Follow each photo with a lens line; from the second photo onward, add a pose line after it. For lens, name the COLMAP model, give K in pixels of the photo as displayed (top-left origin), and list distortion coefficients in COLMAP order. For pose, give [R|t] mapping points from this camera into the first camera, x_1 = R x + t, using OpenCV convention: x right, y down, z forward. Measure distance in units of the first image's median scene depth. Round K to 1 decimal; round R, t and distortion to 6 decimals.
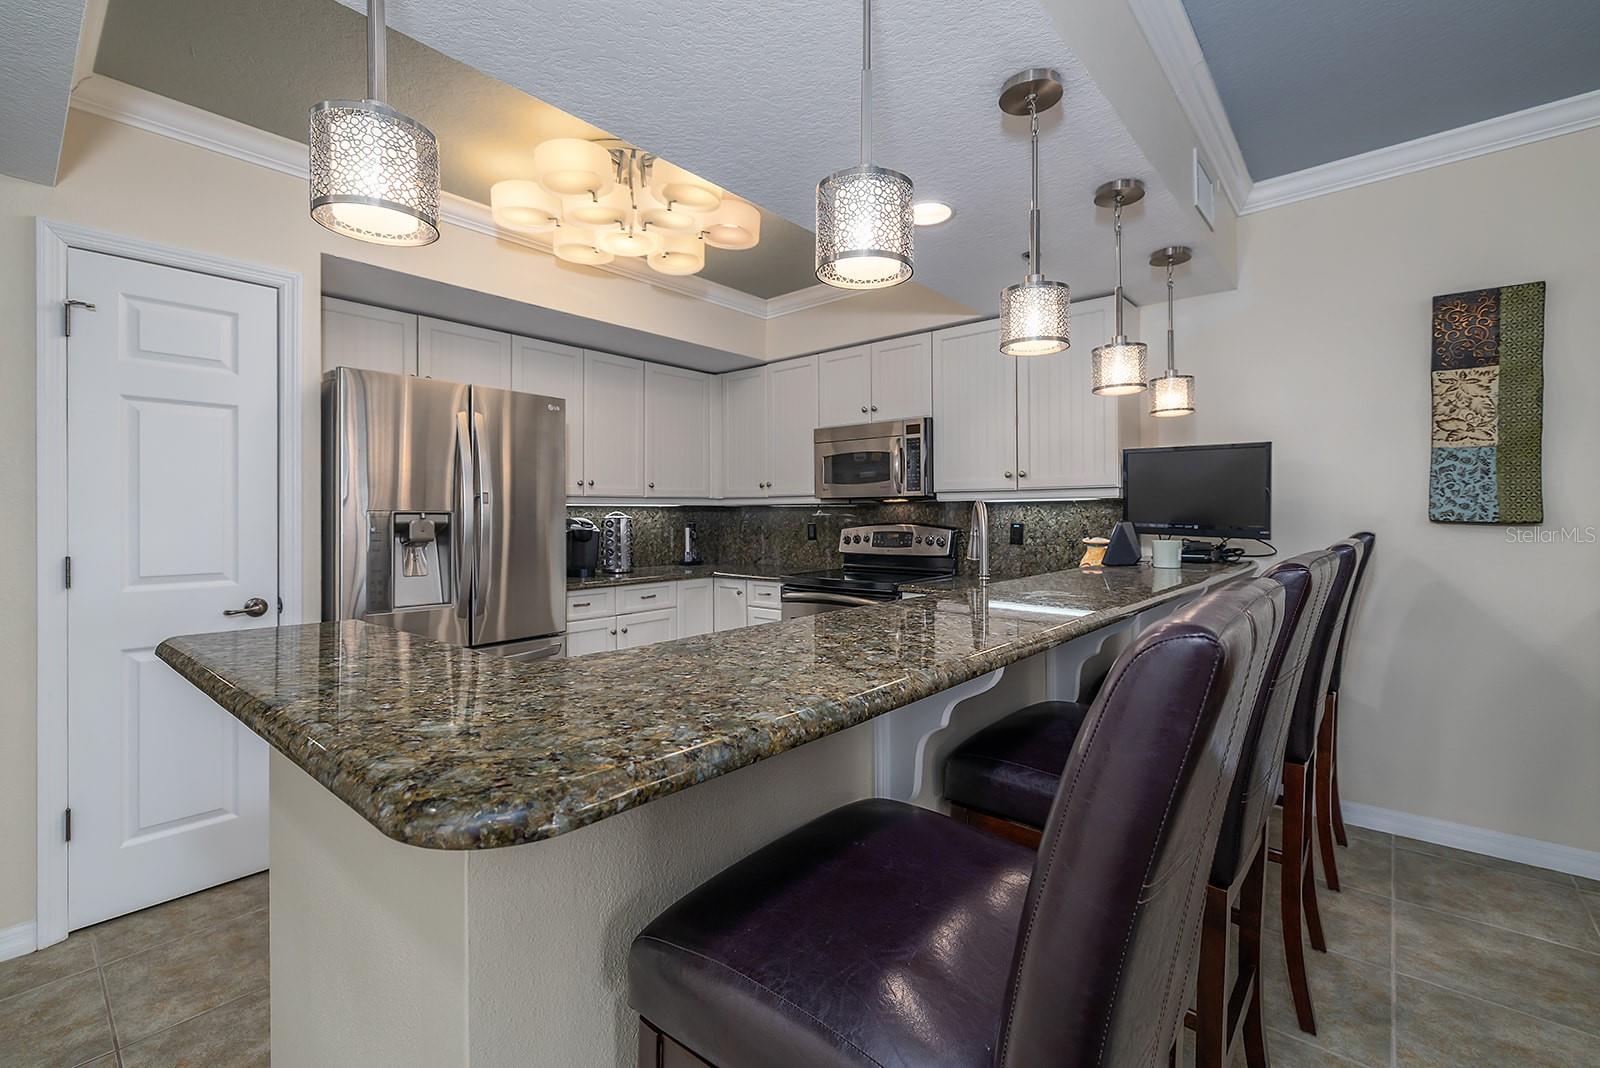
lens RADIAL K [[680.9, 0, 803.9], [0, 680.9, 514.8], [0, 0, 1]] dist [0.002535, 0.000402]
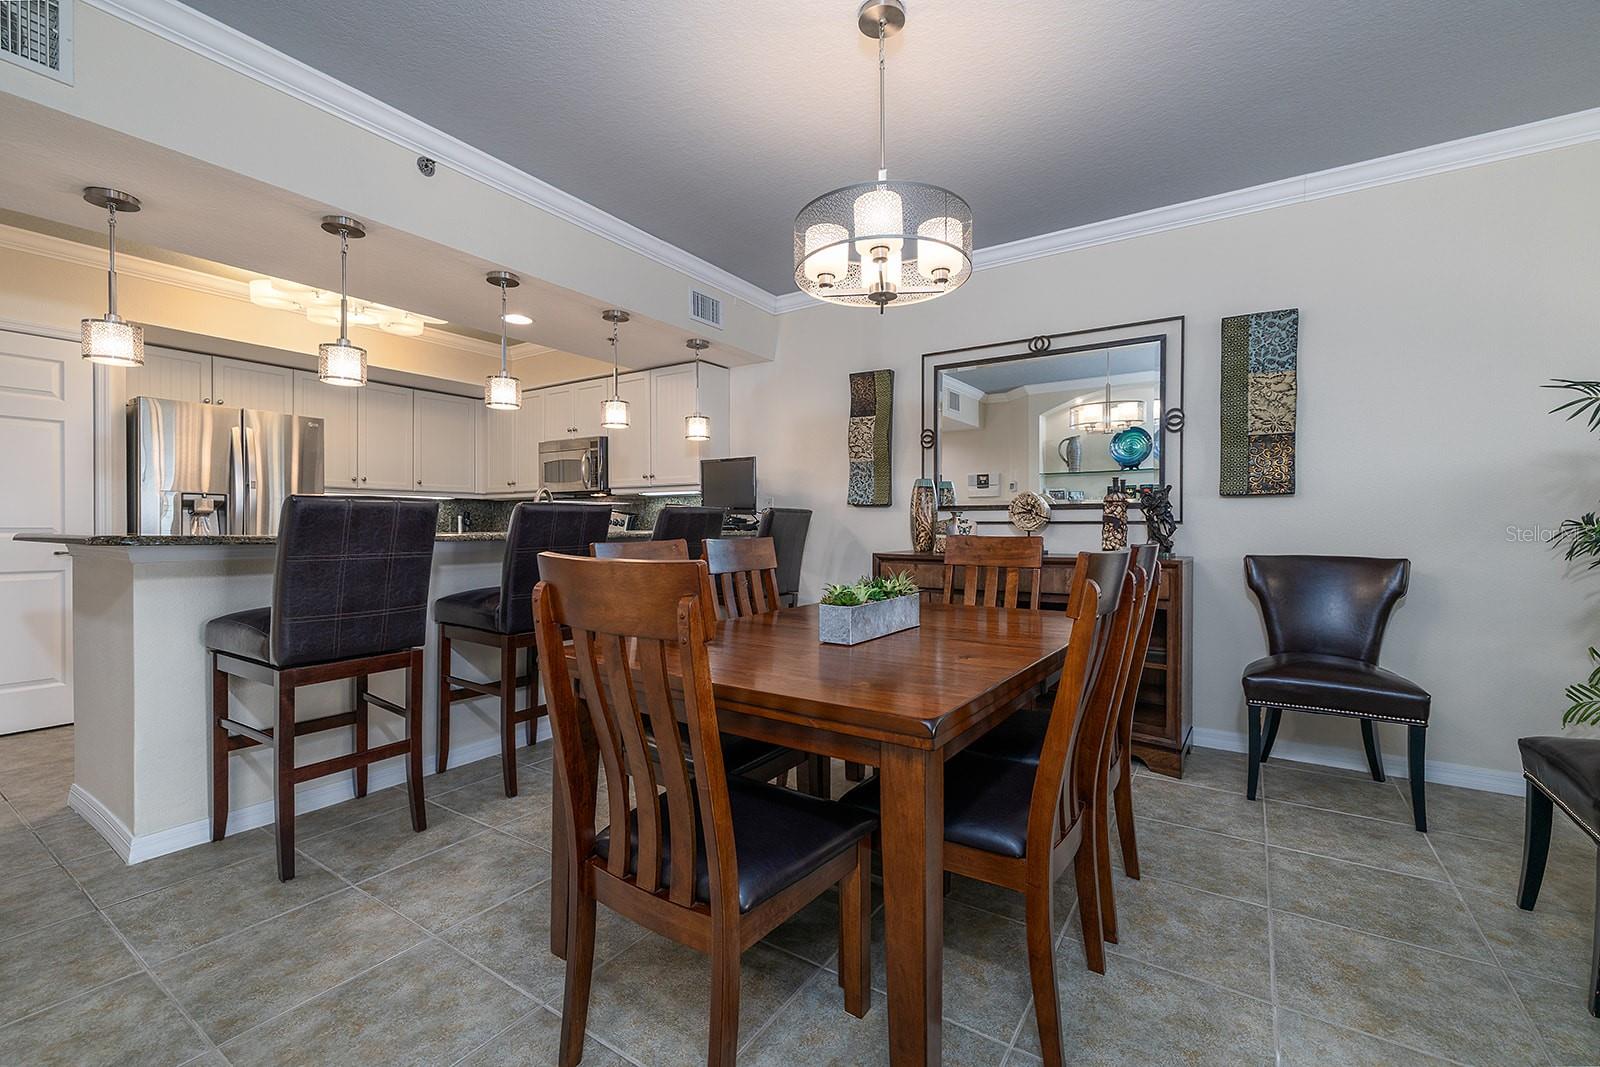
lens RADIAL K [[680.9, 0, 799.0], [0, 680.9, 530.6], [0, 0, 1]] dist [0.002535, 0.000402]
pose [[0.993125, 0.005672, 0.116920, 0.430313], [-0.006593, 0.999950, 0.007492, 0.044370], [-0.116871, -0.008212, 0.993113, -0.491098]]
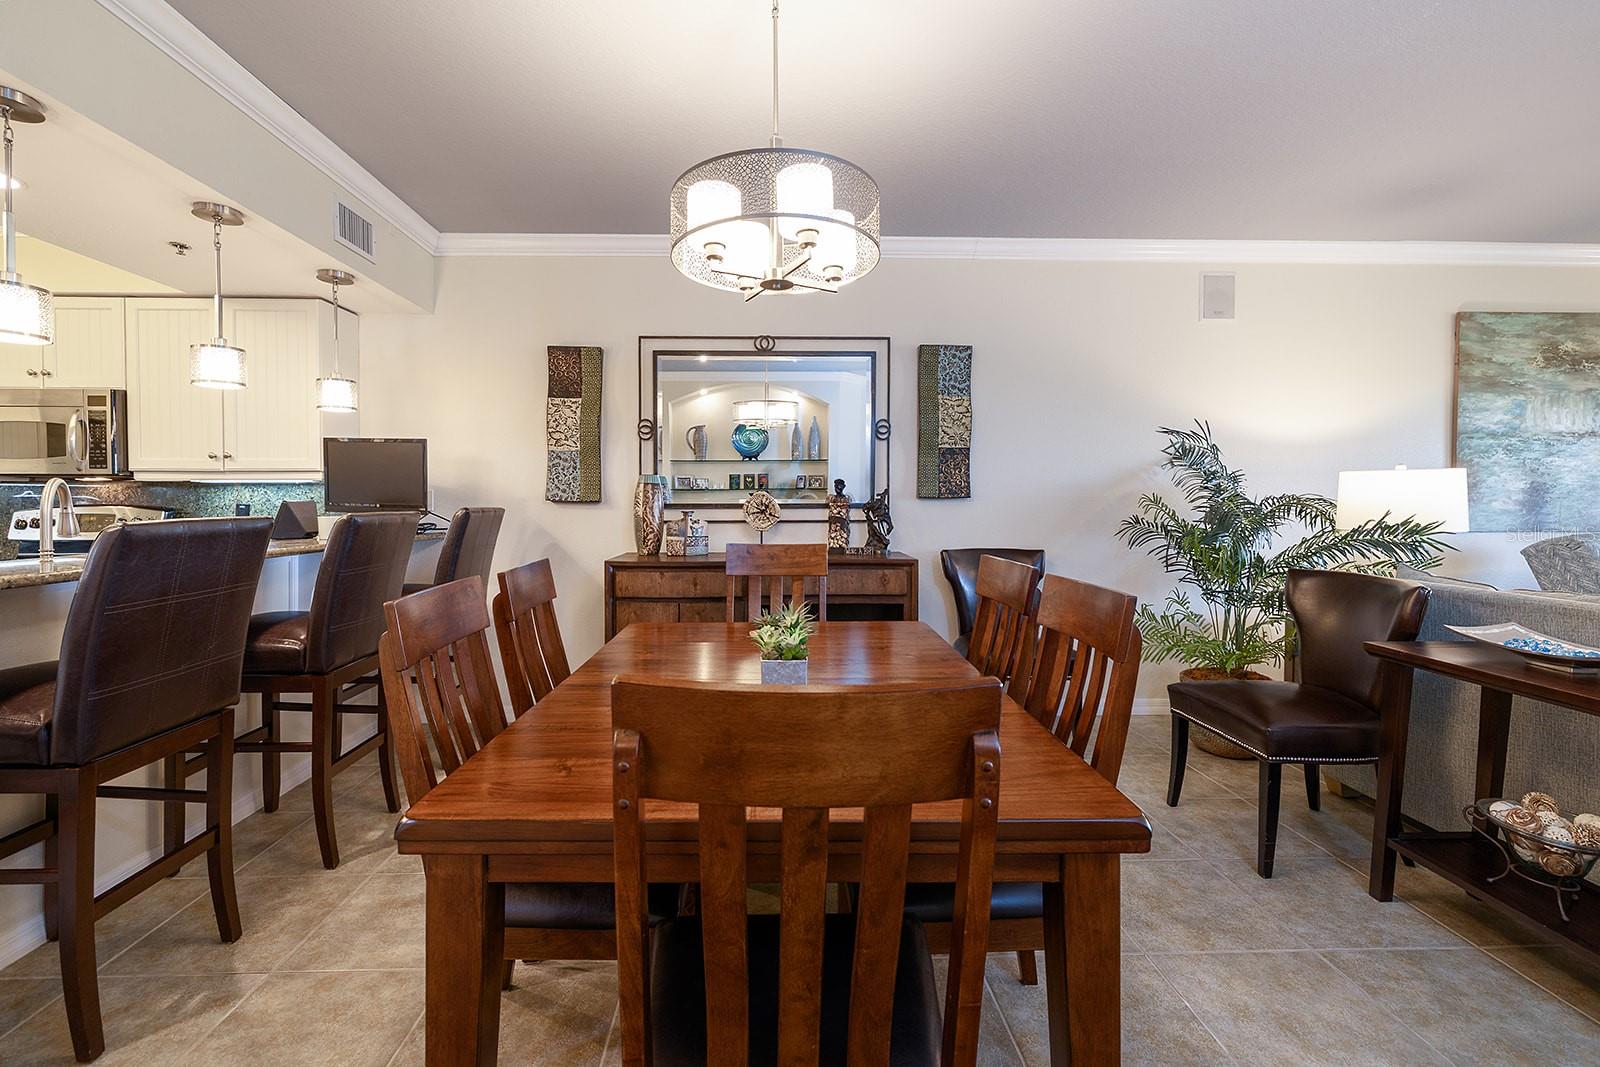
lens RADIAL K [[680.9, 0, 777.2], [0, 680.9, 504.5], [0, 0, 1]] dist [0.002535, 0.000402]
pose [[0.744151, -0.000707, 0.668011, 0.230667], [-0.003063, 0.999985, 0.004469, 0.006239], [-0.668005, -0.005372, 0.744138, -0.286058]]
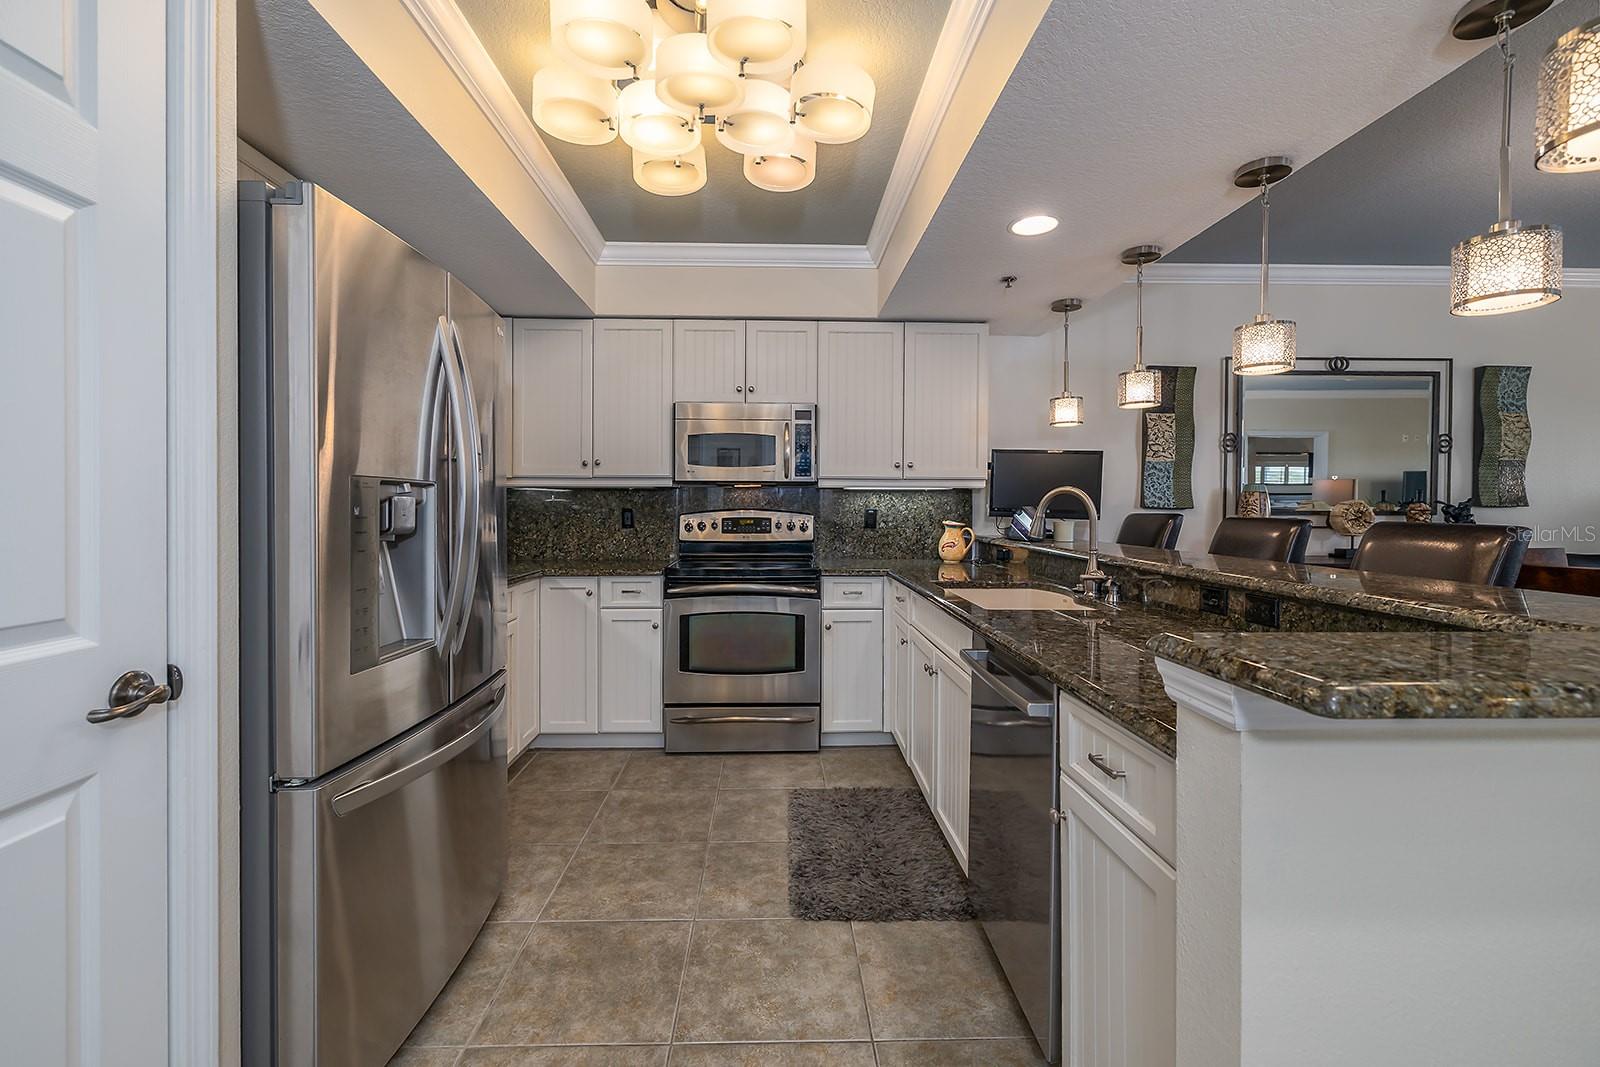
lens RADIAL K [[680.9, 0, 796.5], [0, 680.9, 503.7], [0, 0, 1]] dist [0.002535, 0.000402]
pose [[0.745517, 0.009425, 0.666420, -0.522531], [-0.008480, 0.999953, -0.004656, 0.010016], [-0.666433, -0.002180, 0.745562, 0.264224]]
